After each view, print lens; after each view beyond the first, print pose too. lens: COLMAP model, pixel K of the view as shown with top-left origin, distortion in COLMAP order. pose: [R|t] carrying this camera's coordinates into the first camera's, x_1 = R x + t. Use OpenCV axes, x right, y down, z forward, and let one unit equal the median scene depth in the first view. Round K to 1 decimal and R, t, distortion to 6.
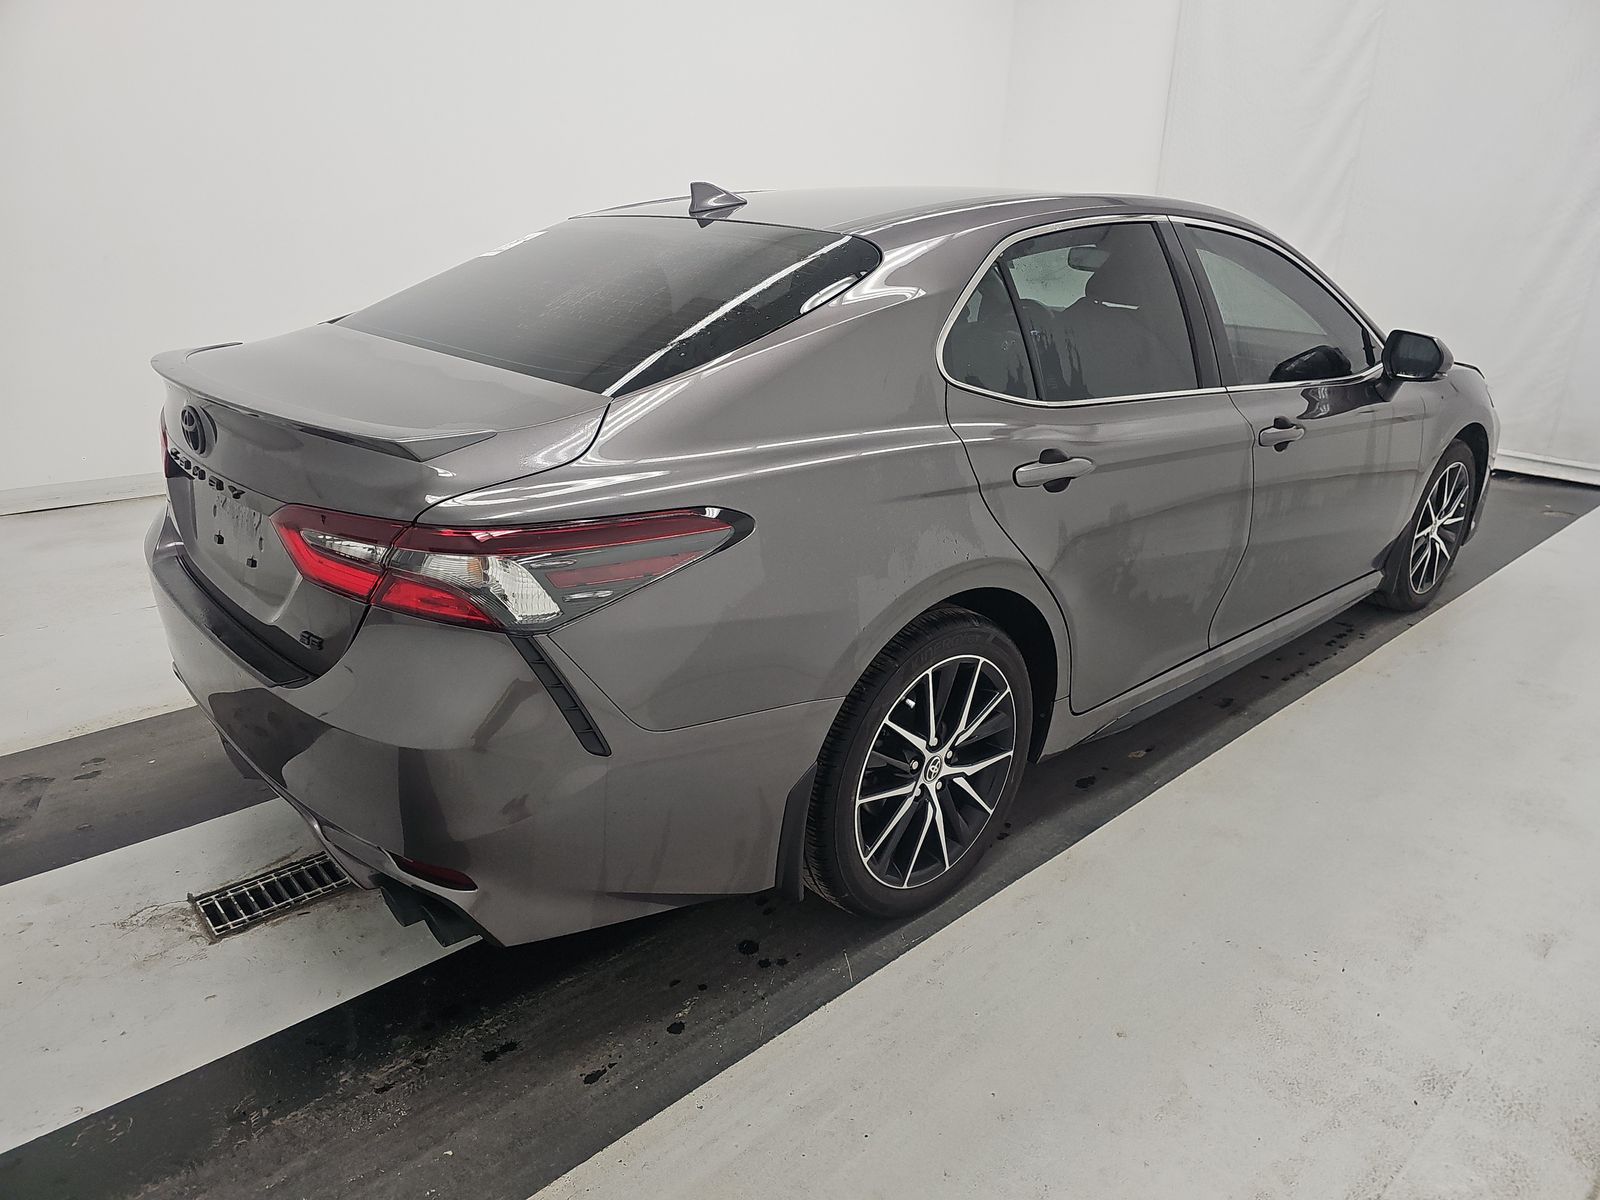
lens RADIAL K [[1066.4, 0, 796.2], [0, 1066.4, 600.6], [0, 0, 1]] dist [0.044123, -0.000909]
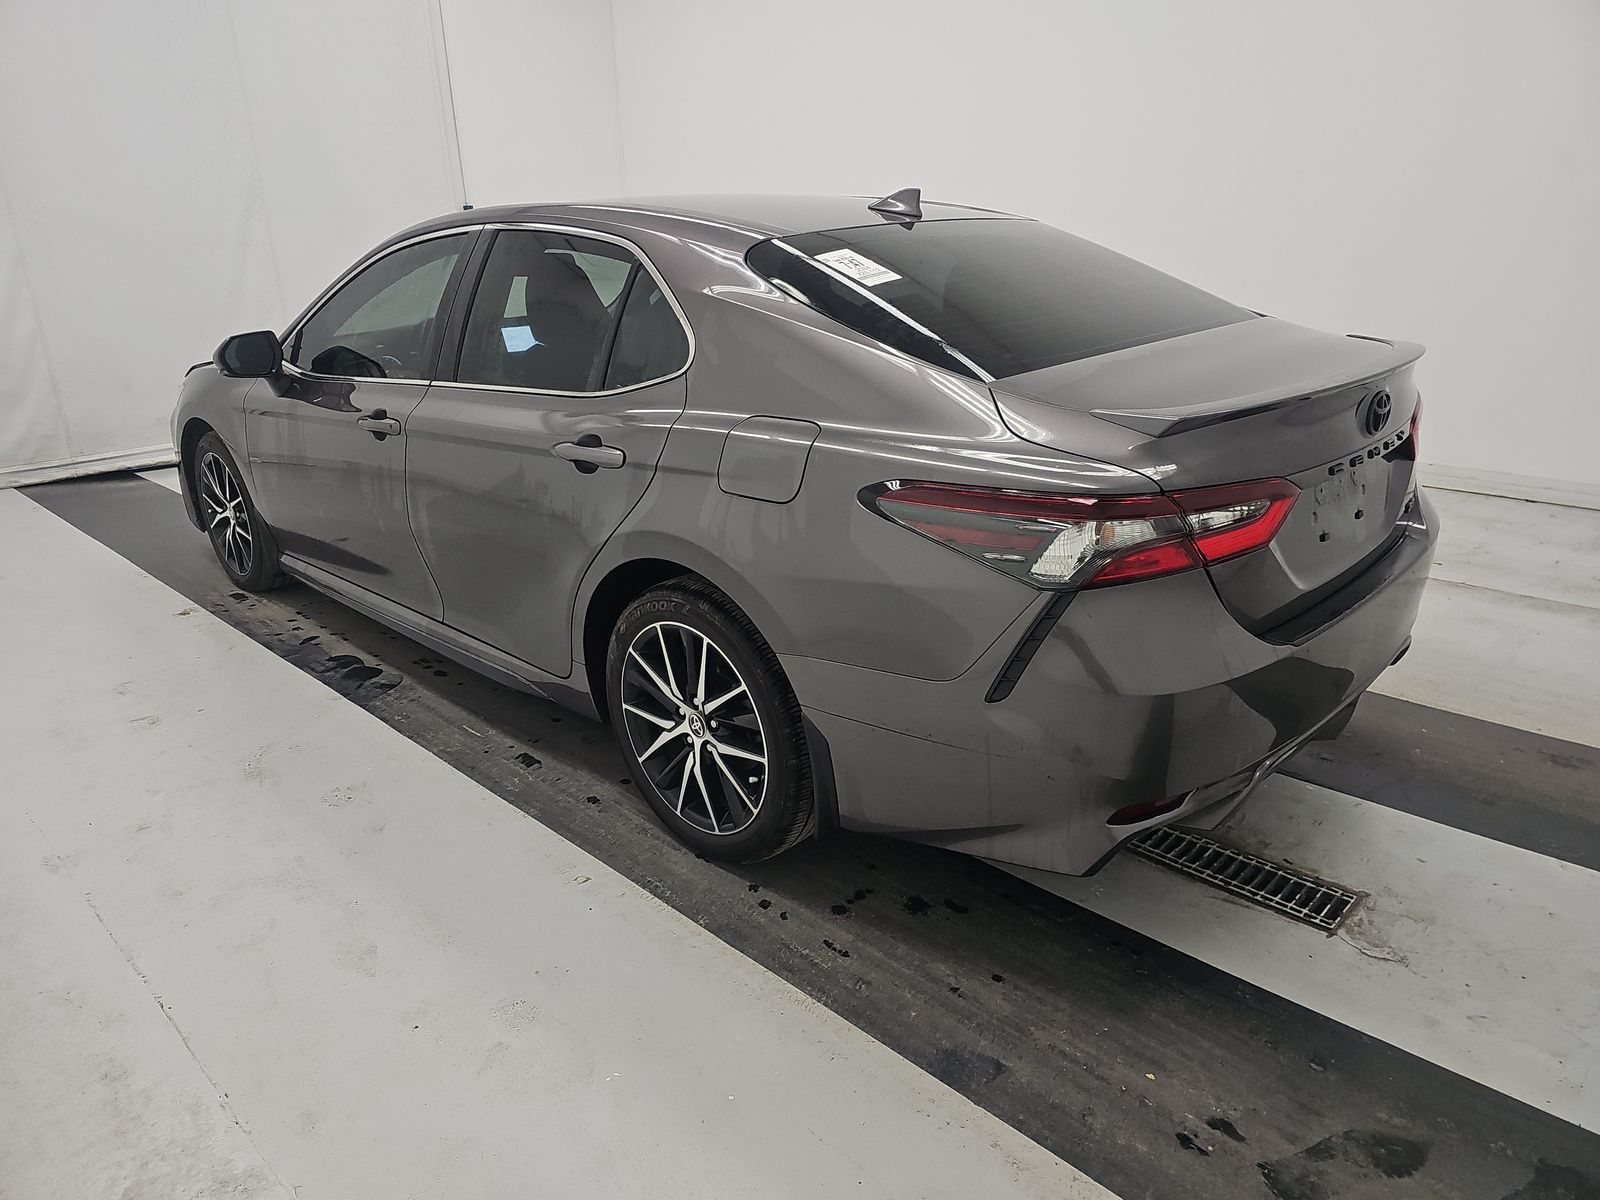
lens RADIAL K [[1066.4, 0, 800.7], [0, 1066.4, 598.8], [0, 0, 1]] dist [0.044123, -0.000909]
pose [[-0.077844, -0.360417, 0.929537, -1.332760], [0.380939, 0.850867, 0.361816, -0.507374], [-0.921318, 0.382262, 0.071062, 1.284362]]
